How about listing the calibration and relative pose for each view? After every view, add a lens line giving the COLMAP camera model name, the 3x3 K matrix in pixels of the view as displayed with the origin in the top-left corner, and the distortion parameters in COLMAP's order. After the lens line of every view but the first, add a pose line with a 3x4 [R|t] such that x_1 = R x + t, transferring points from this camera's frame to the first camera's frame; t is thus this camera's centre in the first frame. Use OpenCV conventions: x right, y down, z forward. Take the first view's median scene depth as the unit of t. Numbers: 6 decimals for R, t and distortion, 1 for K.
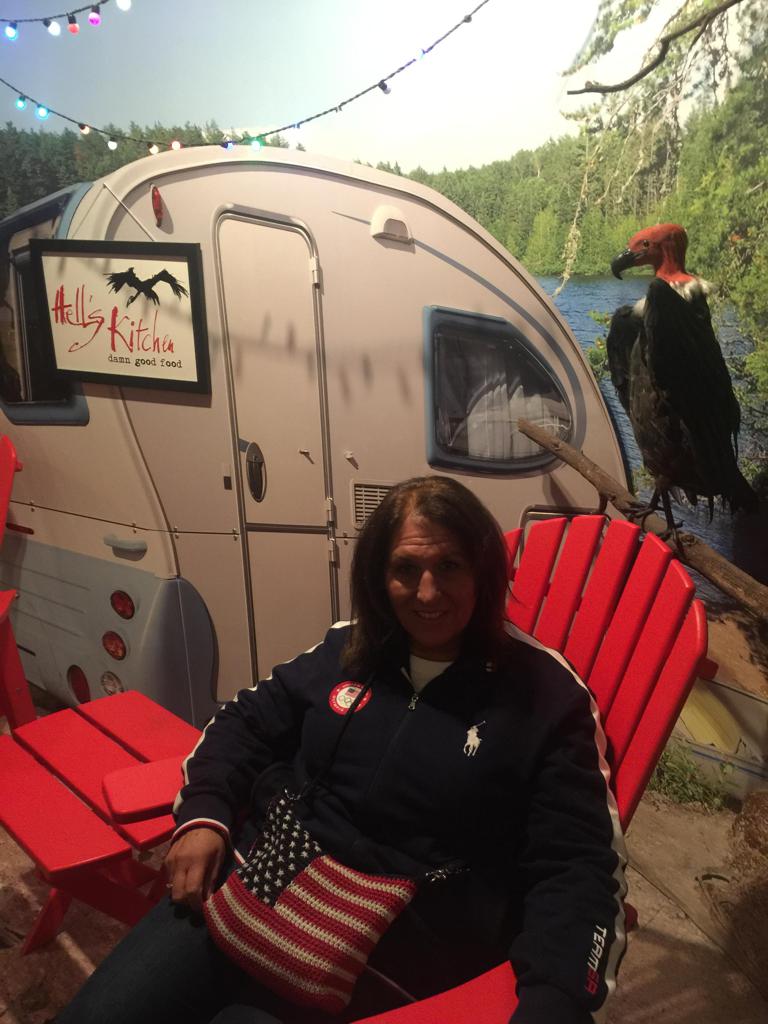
lens RADIAL K [[877.1, 0, 376.9], [0, 877.1, 505.1], [0, 0, 1]] dist [0.105482, -0.145301]
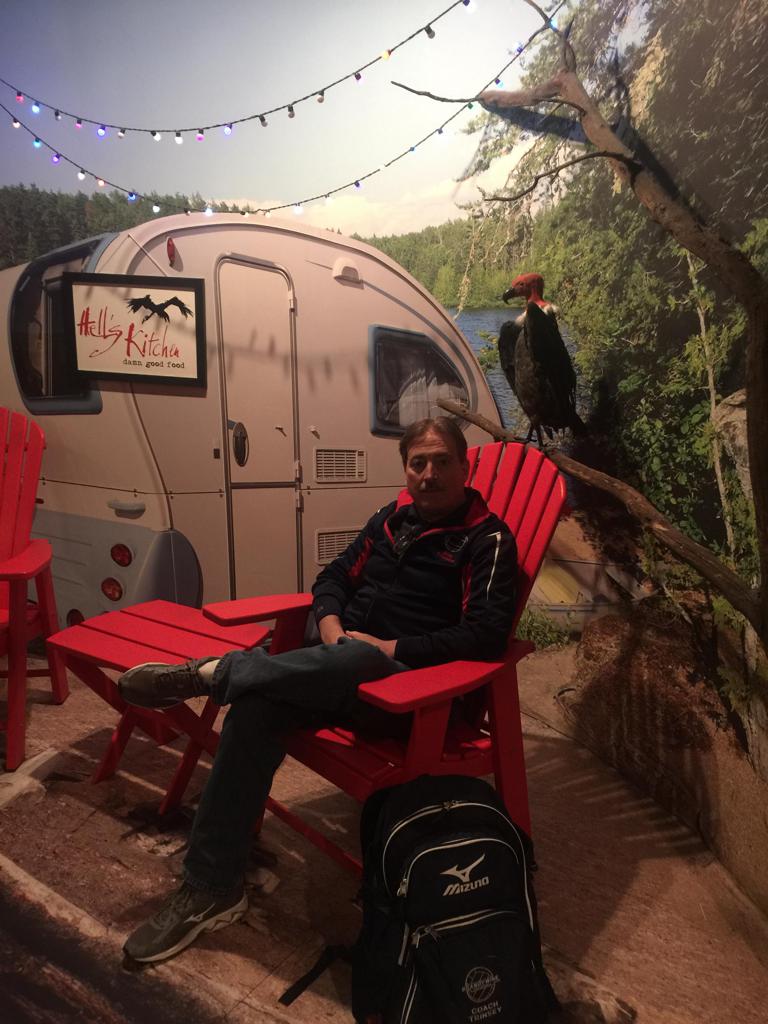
lens RADIAL K [[877.1, 0, 376.9], [0, 877.1, 505.1], [0, 0, 1]] dist [0.105482, -0.145301]
pose [[0.980619, -0.014110, 0.195416, -0.223020], [0.026478, 0.997797, -0.060822, 0.164785], [-0.194128, 0.064818, 0.978833, -0.428641]]
